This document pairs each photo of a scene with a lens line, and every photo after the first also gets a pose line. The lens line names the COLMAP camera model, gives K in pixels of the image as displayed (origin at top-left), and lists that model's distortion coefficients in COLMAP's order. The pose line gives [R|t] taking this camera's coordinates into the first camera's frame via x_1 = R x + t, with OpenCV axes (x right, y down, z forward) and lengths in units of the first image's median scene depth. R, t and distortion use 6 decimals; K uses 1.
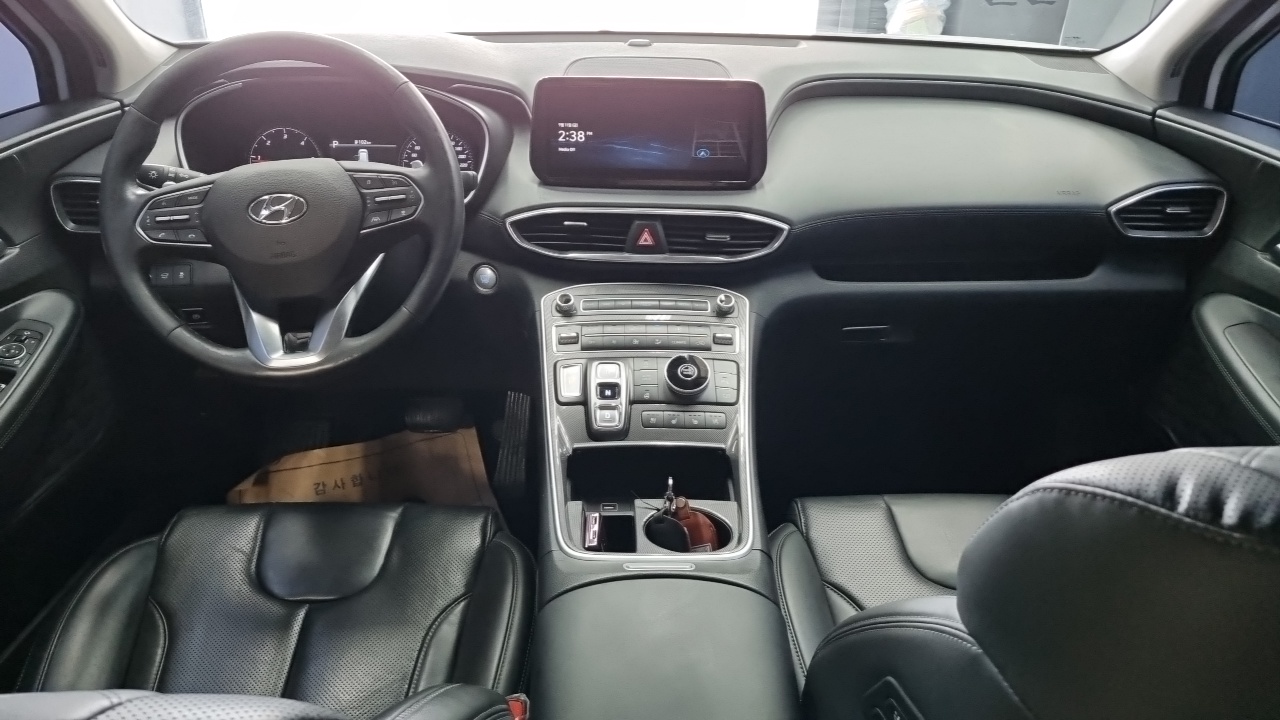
lens RADIAL K [[990.5, 0, 636.9], [0, 990.5, 369.7], [0, 0, 1]] dist [0.034728, -0.019128]
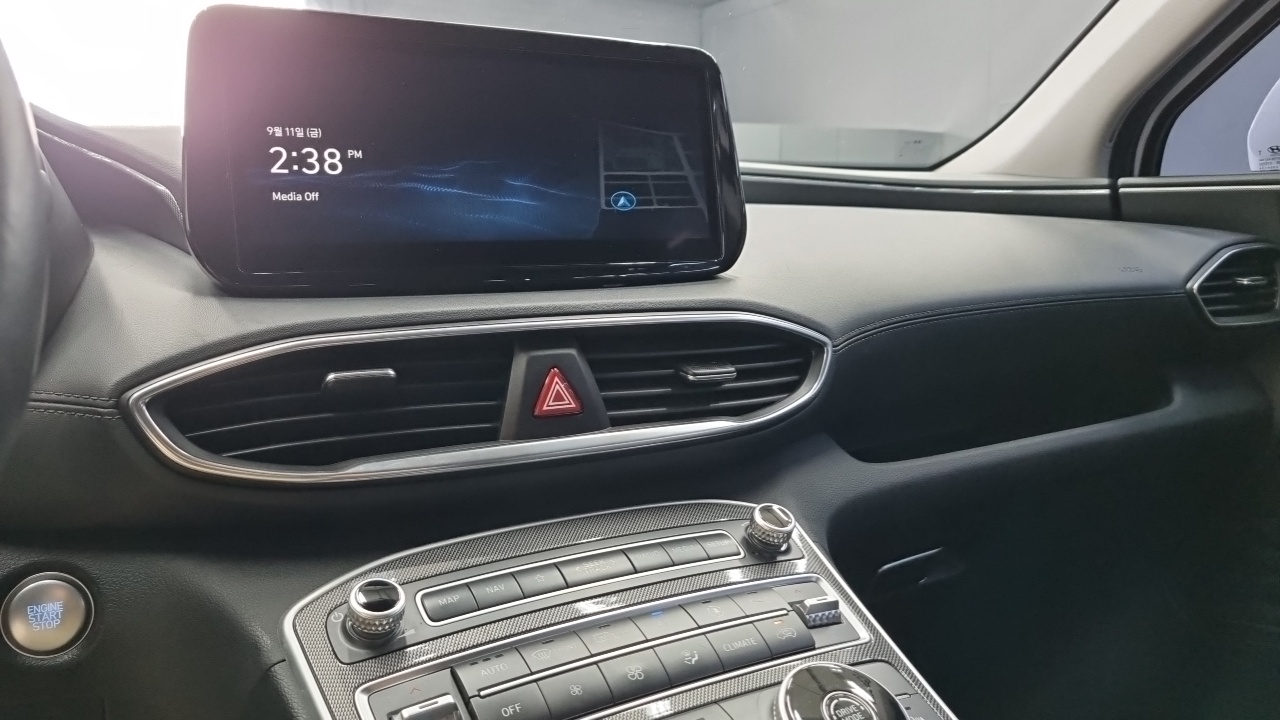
lens RADIAL K [[990.5, 0, 624.3], [0, 990.5, 361.1], [0, 0, 1]] dist [0.034728, -0.019128]
pose [[0.867331, -0.091119, 0.489319, -0.152693], [0.265825, 0.915951, -0.300618, -0.024120], [-0.420800, 0.390809, 0.818655, 0.681033]]
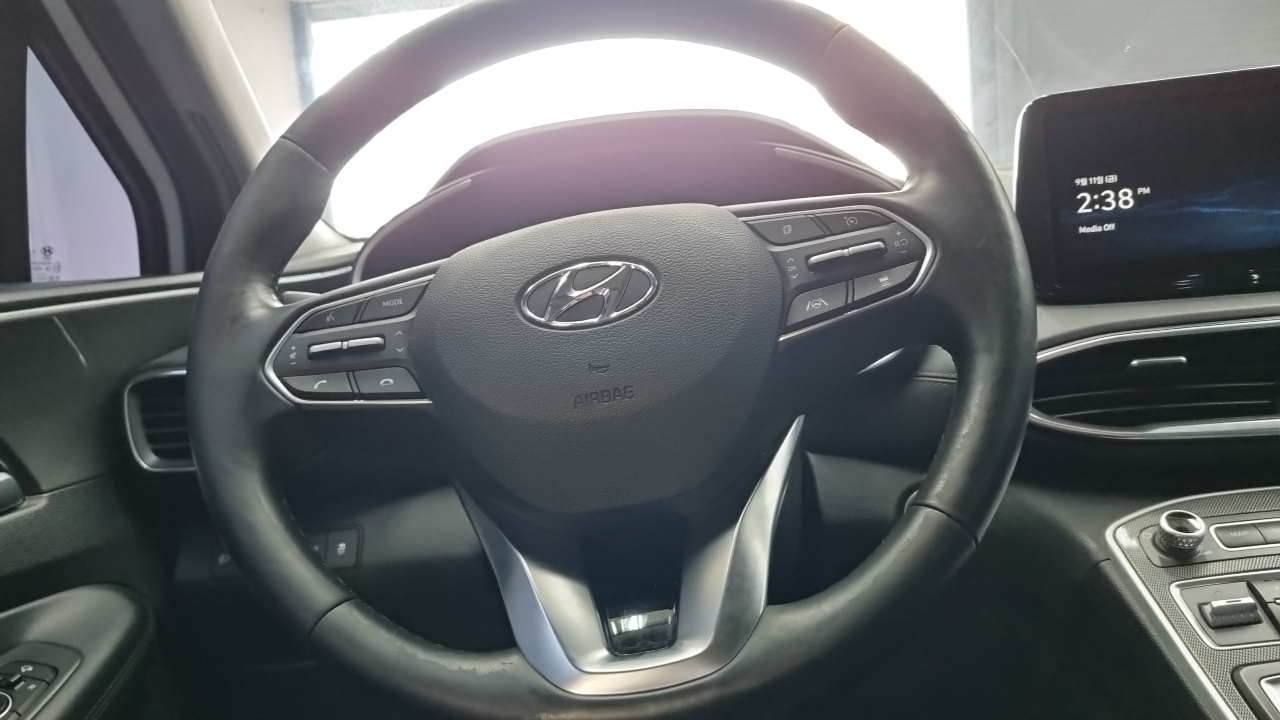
lens RADIAL K [[990.5, 0, 606.3], [0, 990.5, 372.7], [0, 0, 1]] dist [0.034728, -0.019128]
pose [[0.987404, -0.095104, -0.126443, -0.259139], [0.041335, 0.926479, -0.374069, 0.020581], [0.152722, 0.364131, 0.918741, 0.539404]]
